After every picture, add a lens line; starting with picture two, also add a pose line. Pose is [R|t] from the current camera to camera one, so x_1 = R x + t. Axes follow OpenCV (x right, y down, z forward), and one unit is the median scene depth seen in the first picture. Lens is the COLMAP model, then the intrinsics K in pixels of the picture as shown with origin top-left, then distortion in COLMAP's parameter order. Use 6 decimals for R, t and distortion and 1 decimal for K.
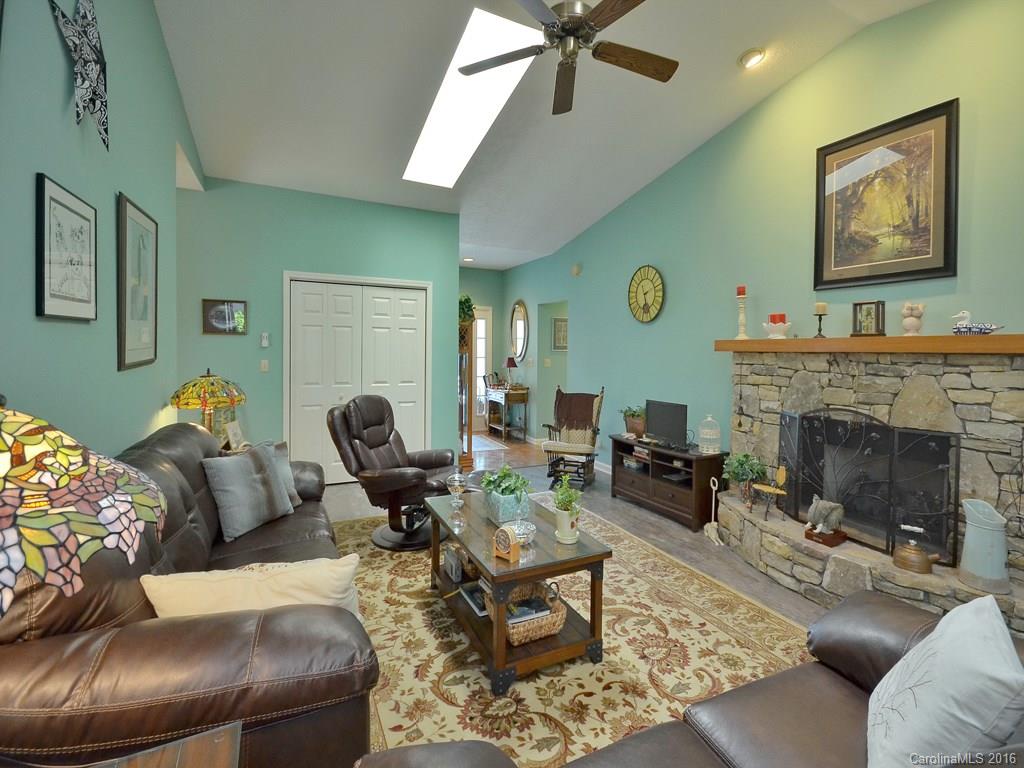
lens RADIAL K [[465.3, 0, 521.0], [0, 465.3, 356.1], [0, 0, 1]] dist [-0.000360, -0.000270]
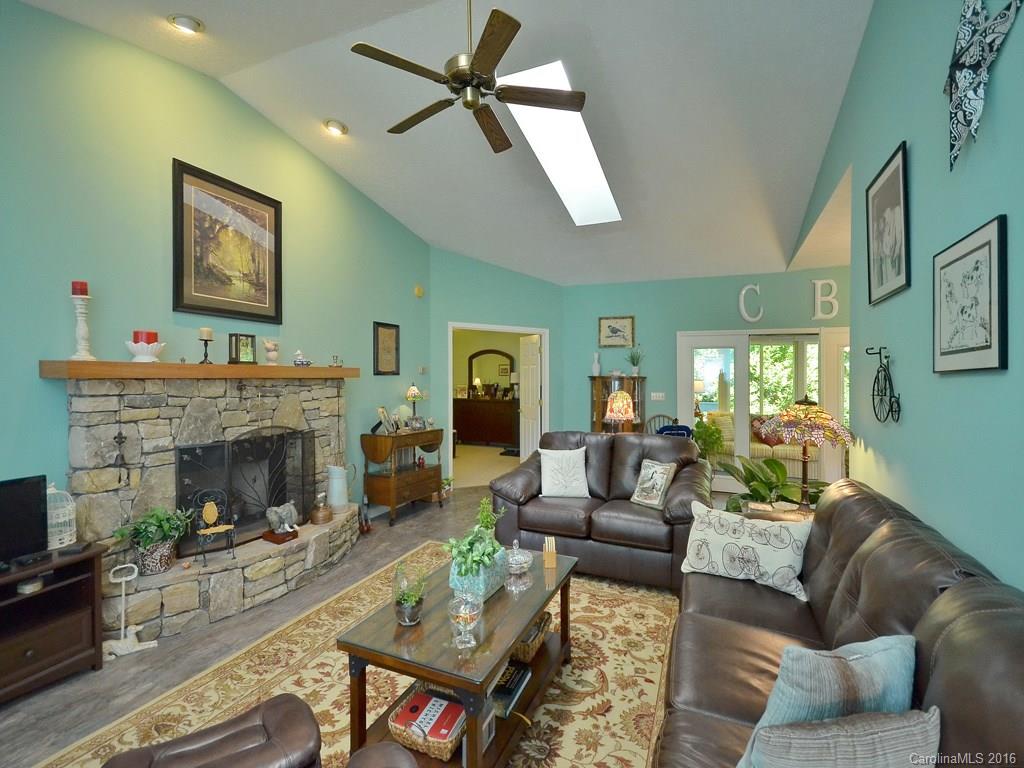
lens RADIAL K [[465.3, 0, 521.0], [0, 465.3, 356.1], [0, 0, 1]] dist [-0.000360, -0.000270]
pose [[-0.651115, 0.010753, 0.758903, -0.627621], [-0.011435, 0.999647, -0.023975, -0.044171], [-0.758893, -0.024289, -0.650763, 1.302855]]
